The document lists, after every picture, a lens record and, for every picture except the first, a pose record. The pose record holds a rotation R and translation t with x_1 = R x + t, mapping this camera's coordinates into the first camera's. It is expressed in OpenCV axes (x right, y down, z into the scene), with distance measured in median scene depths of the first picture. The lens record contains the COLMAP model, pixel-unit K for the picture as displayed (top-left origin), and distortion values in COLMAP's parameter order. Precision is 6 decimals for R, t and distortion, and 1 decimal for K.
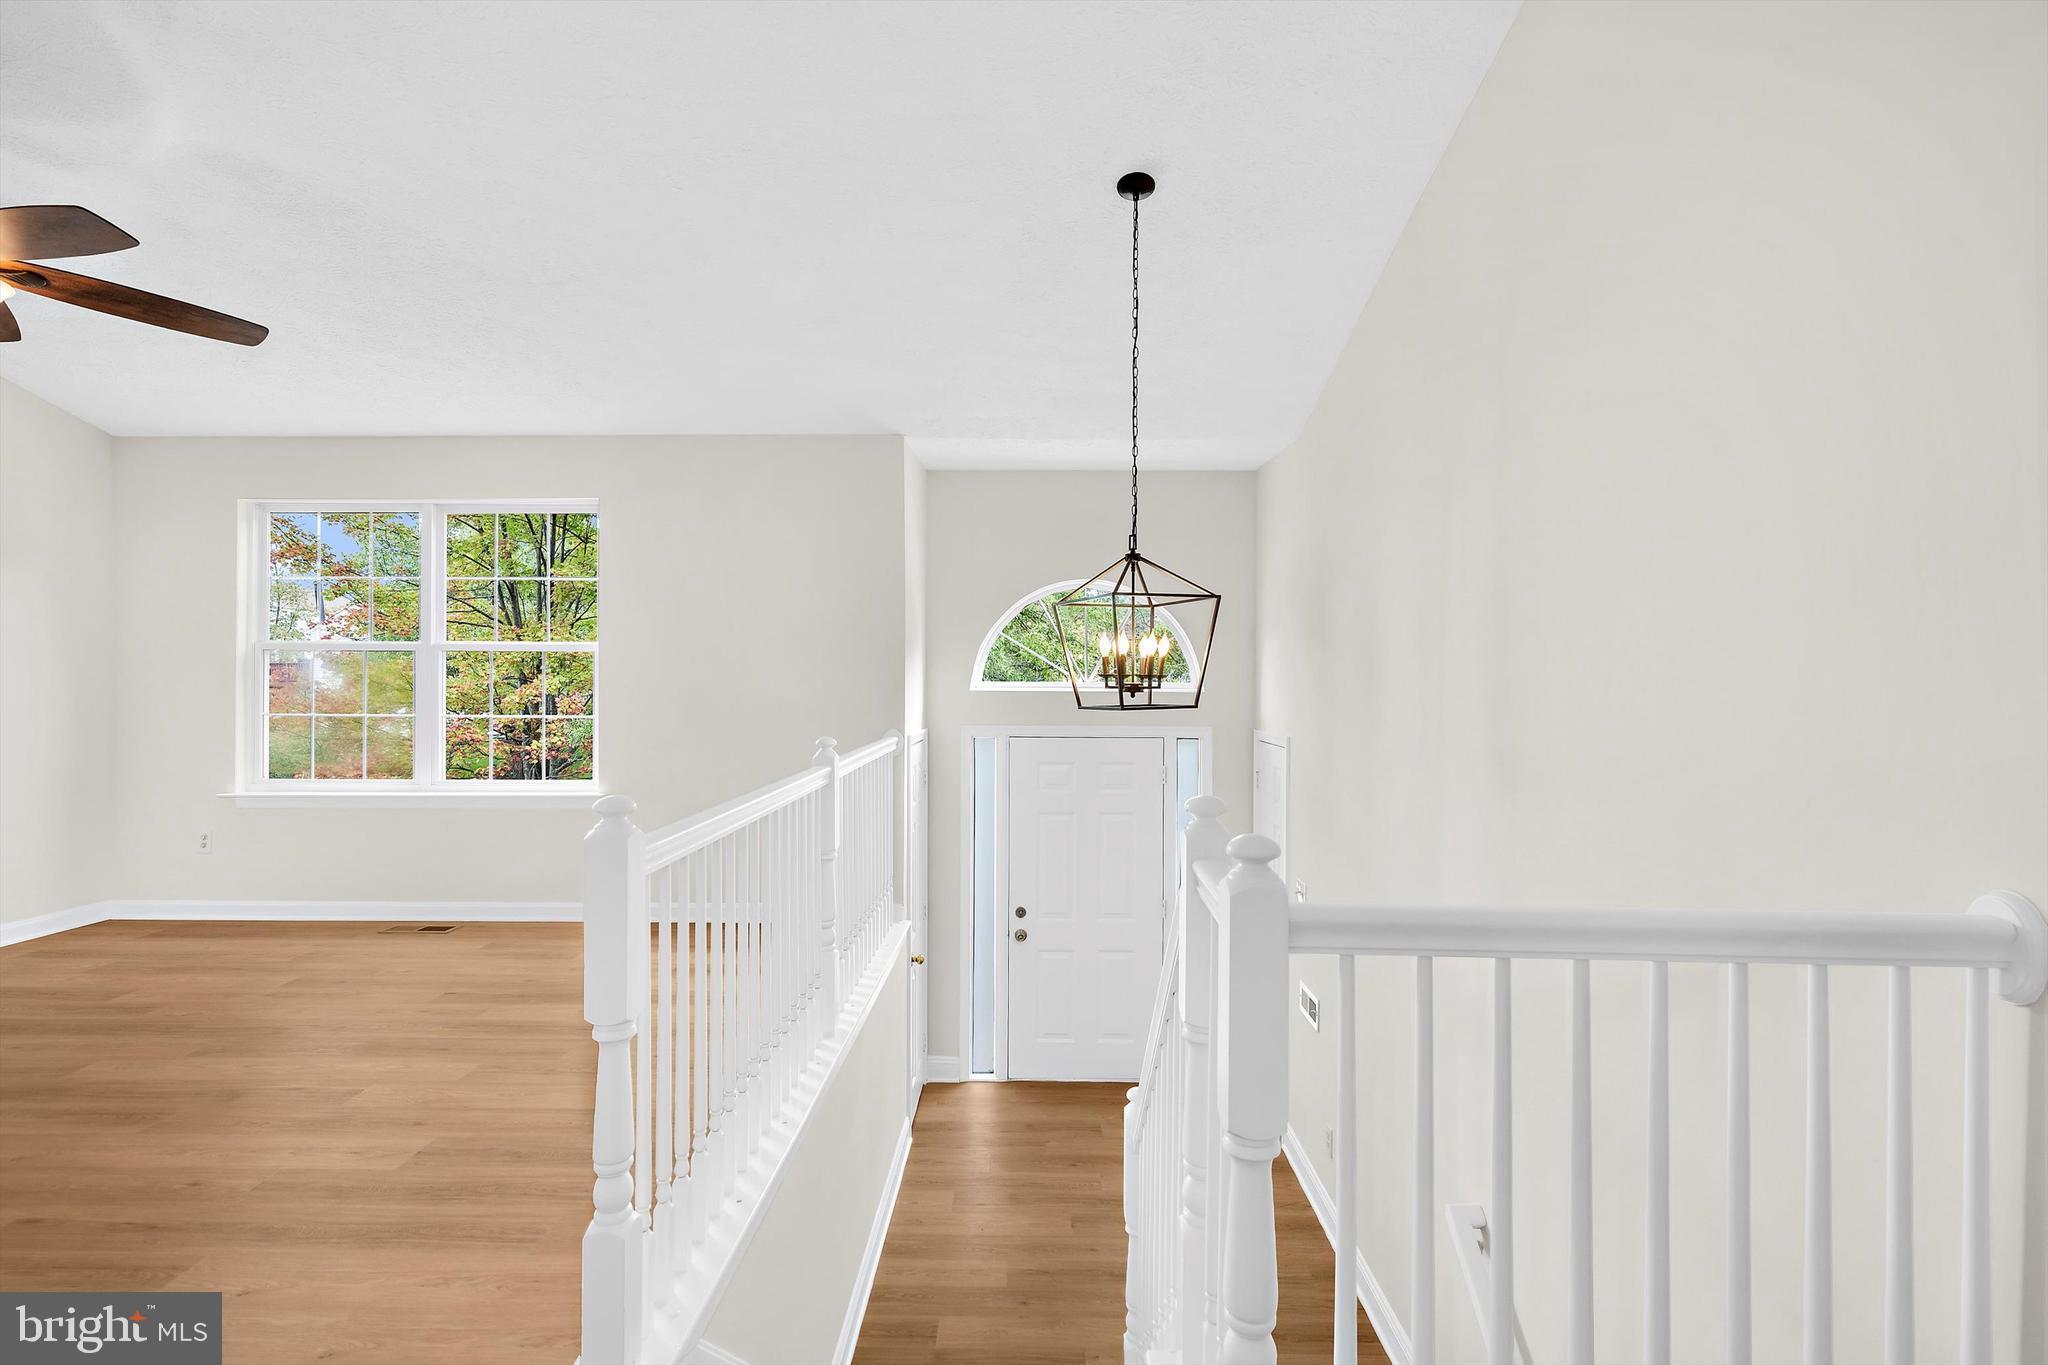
lens RADIAL K [[986.6, 0, 1024.7], [0, 986.6, 677.6], [0, 0, 1]] dist [0.002444, 0.000736]
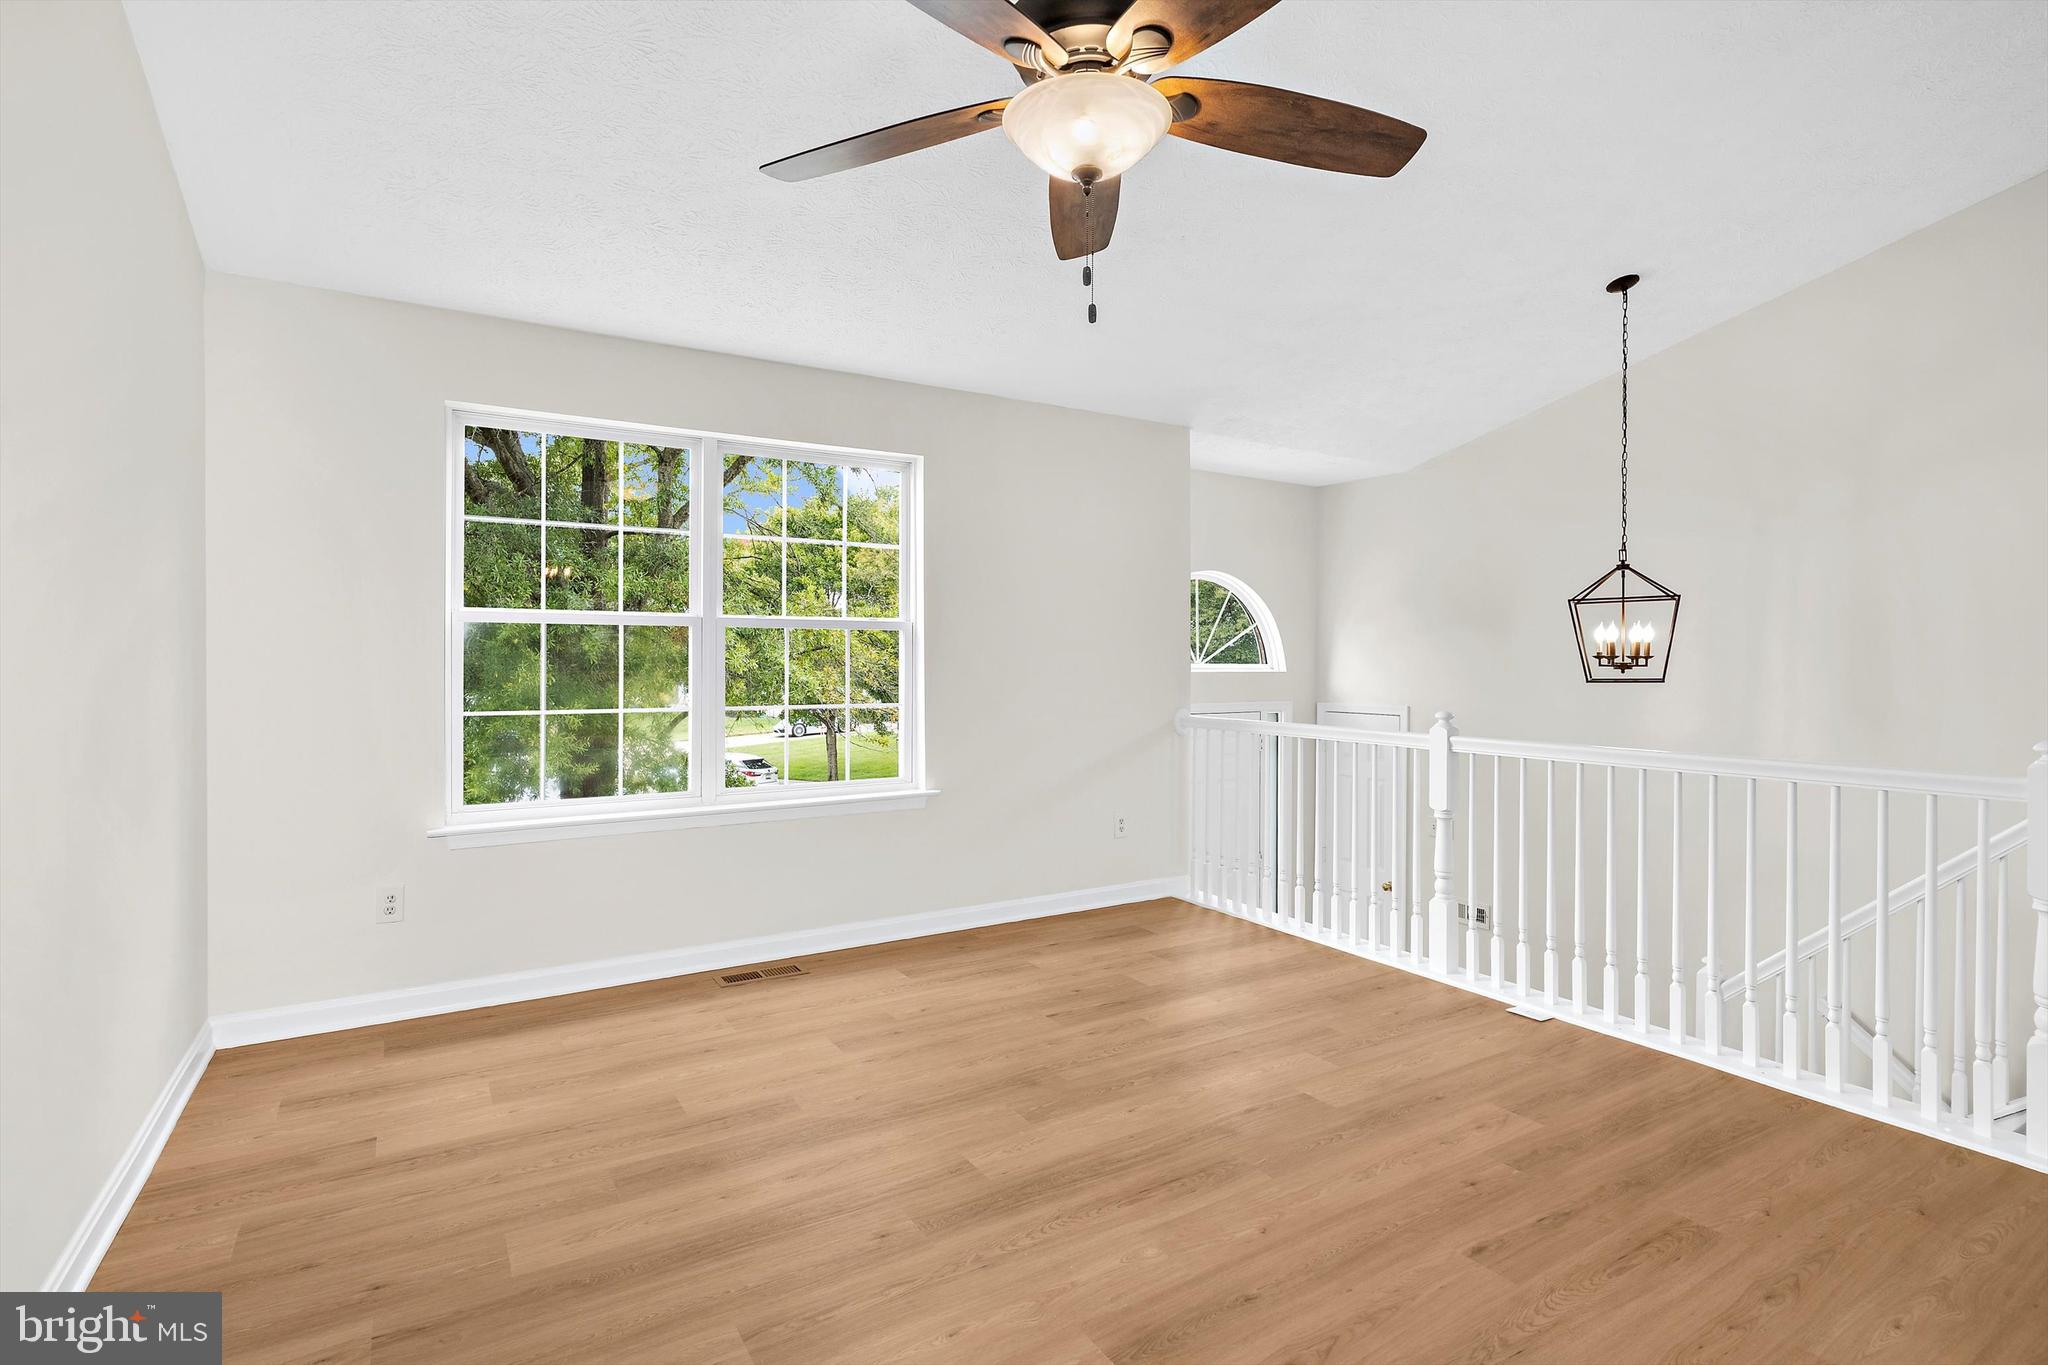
lens RADIAL K [[989.7, 0, 1021.5], [0, 989.7, 671.9], [0, 0, 1]] dist [0.000395, 0.000357]
pose [[0.843875, -0.006927, 0.536495, -1.229590], [0.002276, 0.999954, 0.009331, 0.003923], [-0.536535, -0.006653, 0.843852, 0.305905]]
